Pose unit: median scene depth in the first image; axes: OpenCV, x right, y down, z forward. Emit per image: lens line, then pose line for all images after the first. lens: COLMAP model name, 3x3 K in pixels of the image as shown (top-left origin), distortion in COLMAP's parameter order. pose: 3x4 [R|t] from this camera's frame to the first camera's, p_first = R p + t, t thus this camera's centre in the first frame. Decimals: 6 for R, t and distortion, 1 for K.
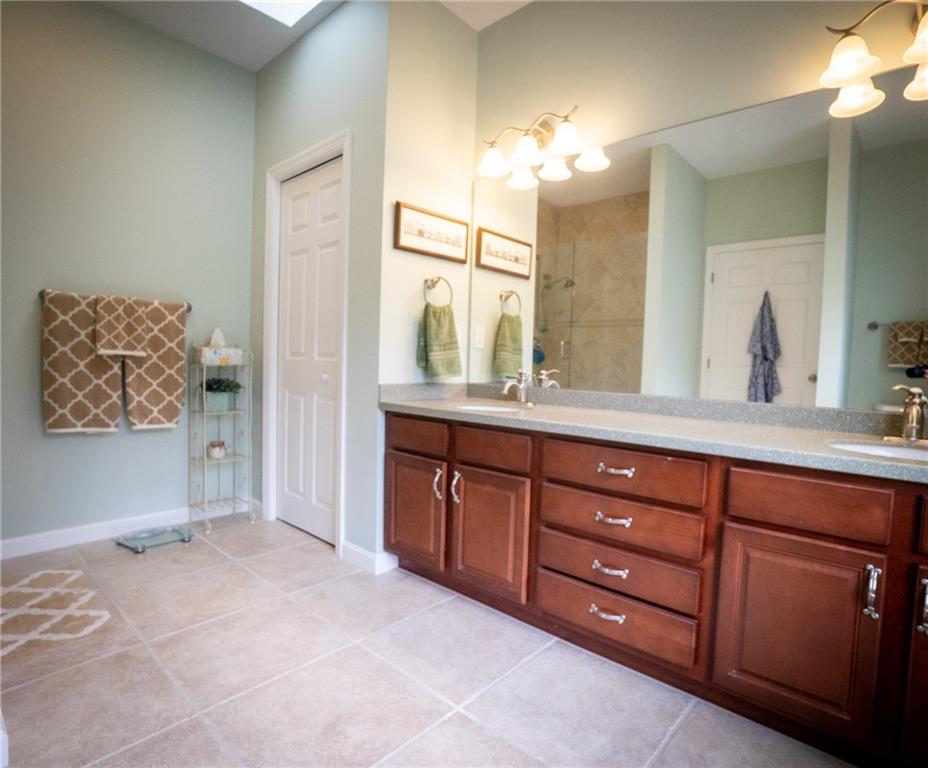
lens RADIAL K [[505.5, 0, 463.8], [0, 505.5, 388.7], [0, 0, 1]] dist [-0.022205, -0.000491]
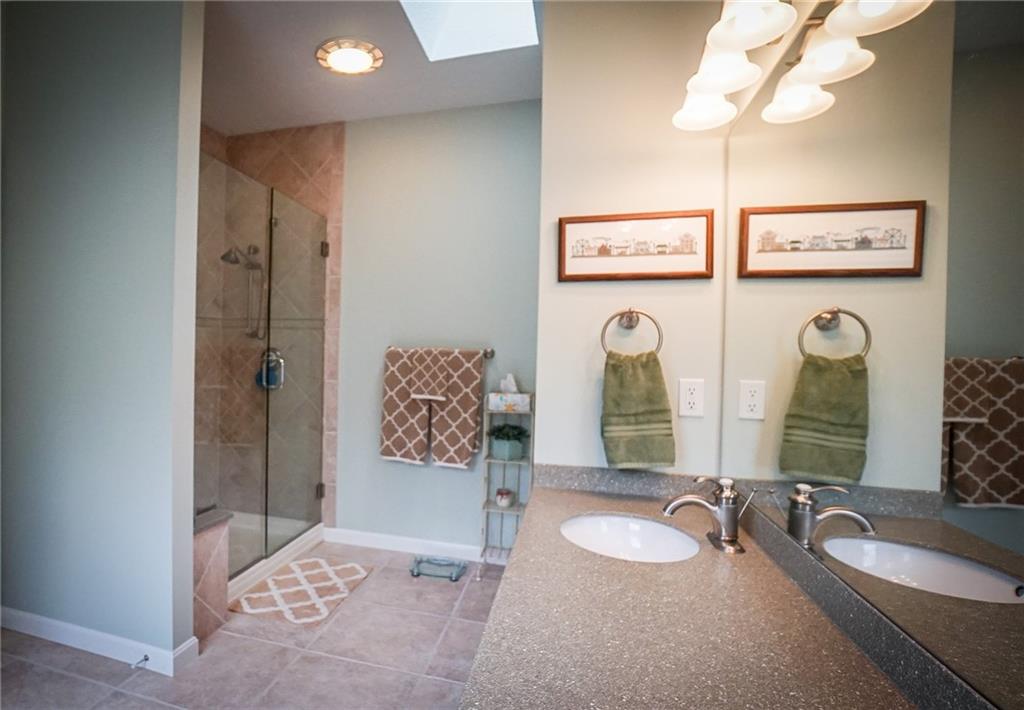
lens RADIAL K [[608.6, 0, 511.4], [0, 608.6, 352.2], [0, 0, 1]] dist [-0.008224, 0.000039]
pose [[0.399022, 0.006346, -0.916920, 0.652702], [-0.055336, 0.998320, -0.017171, -0.155149], [0.915270, 0.057590, 0.398702, 0.583397]]
